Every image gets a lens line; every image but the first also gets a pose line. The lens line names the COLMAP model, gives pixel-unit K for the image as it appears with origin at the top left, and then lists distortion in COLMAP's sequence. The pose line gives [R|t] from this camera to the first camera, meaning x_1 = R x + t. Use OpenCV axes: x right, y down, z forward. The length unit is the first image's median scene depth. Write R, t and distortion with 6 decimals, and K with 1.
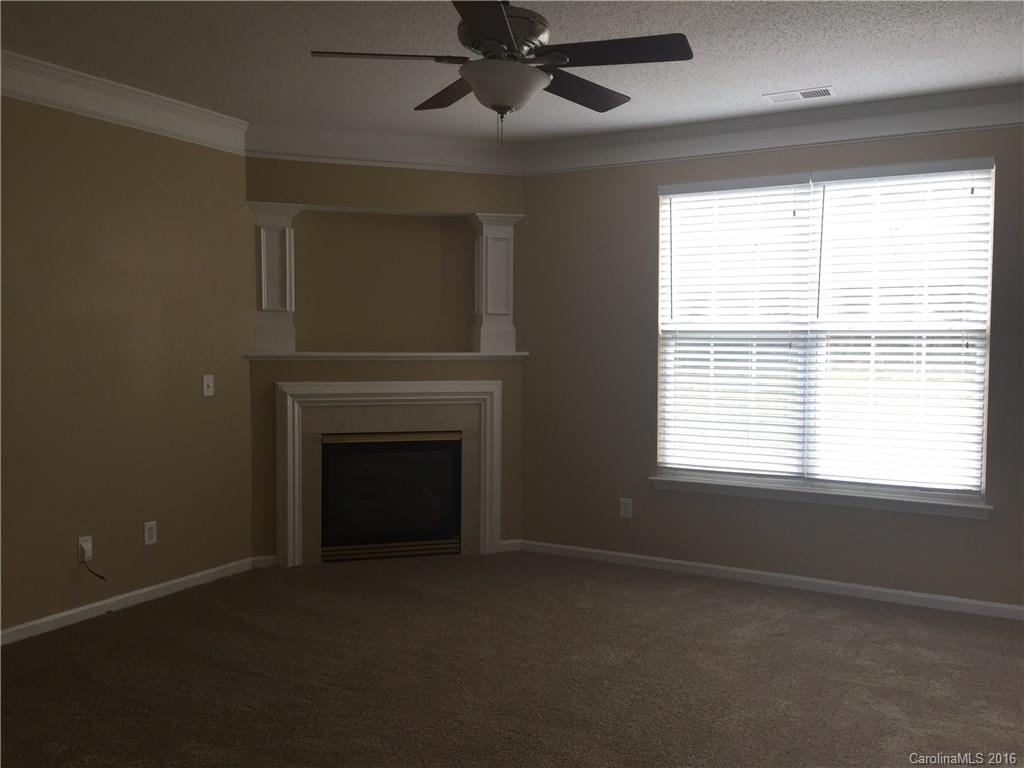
lens RADIAL K [[891.6, 0, 508.8], [0, 891.6, 382.9], [0, 0, 1]] dist [0.093315, -0.093517]
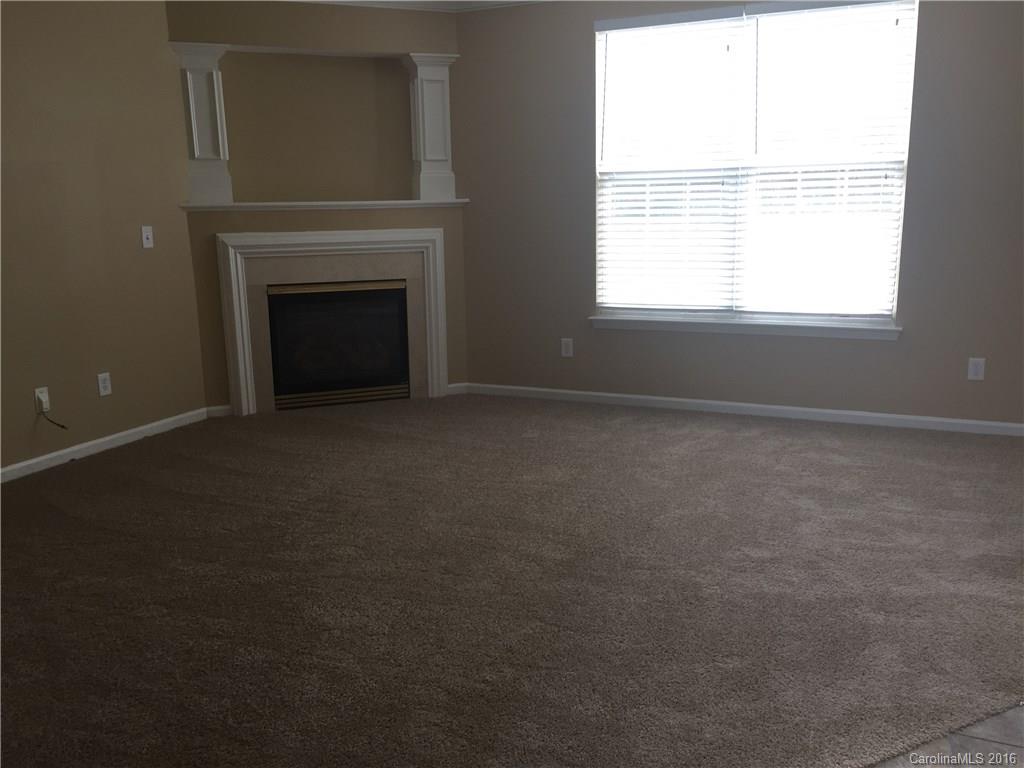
lens RADIAL K [[891.6, 0, 508.7], [0, 891.6, 381.1], [0, 0, 1]] dist [0.093315, -0.093517]
pose [[0.996677, -0.039122, 0.071448, -0.015106], [0.027861, 0.987942, 0.152294, 0.019308], [-0.076545, -0.149797, 0.985749, -0.036922]]
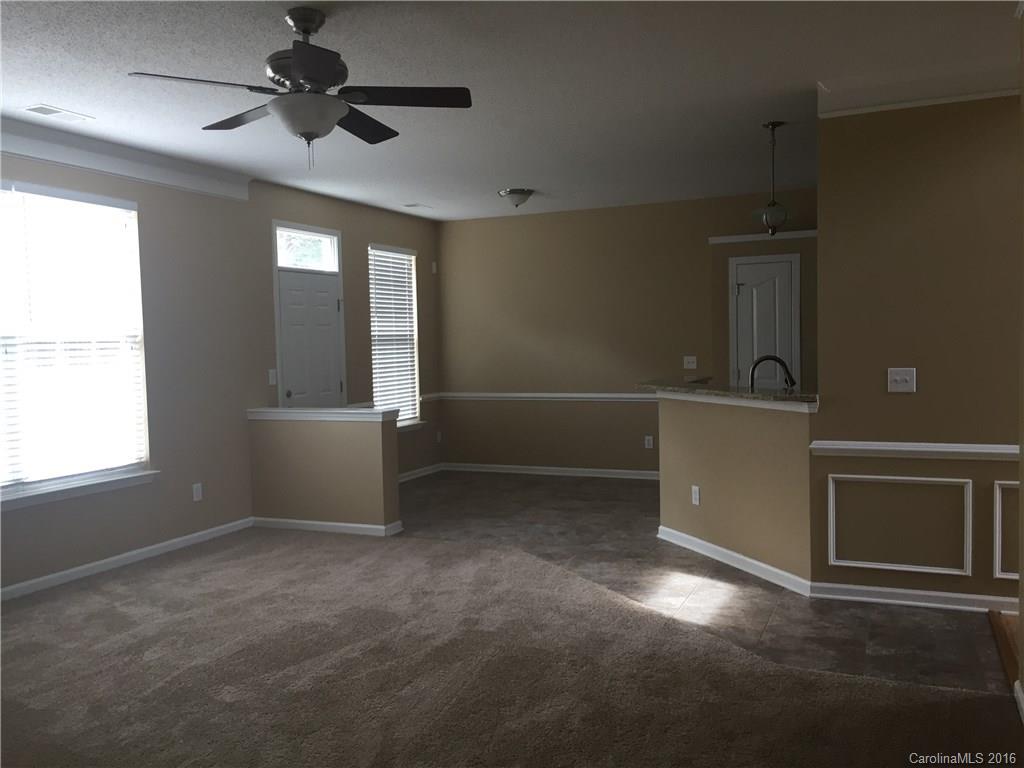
lens RADIAL K [[891.6, 0, 522.4], [0, 891.6, 379.2], [0, 0, 1]] dist [0.093315, -0.093517]
pose [[-0.100872, -0.047104, 0.993784, -0.734920], [0.072286, 0.995892, 0.054541, -0.025058], [-0.992270, 0.077338, -0.097053, 0.537686]]
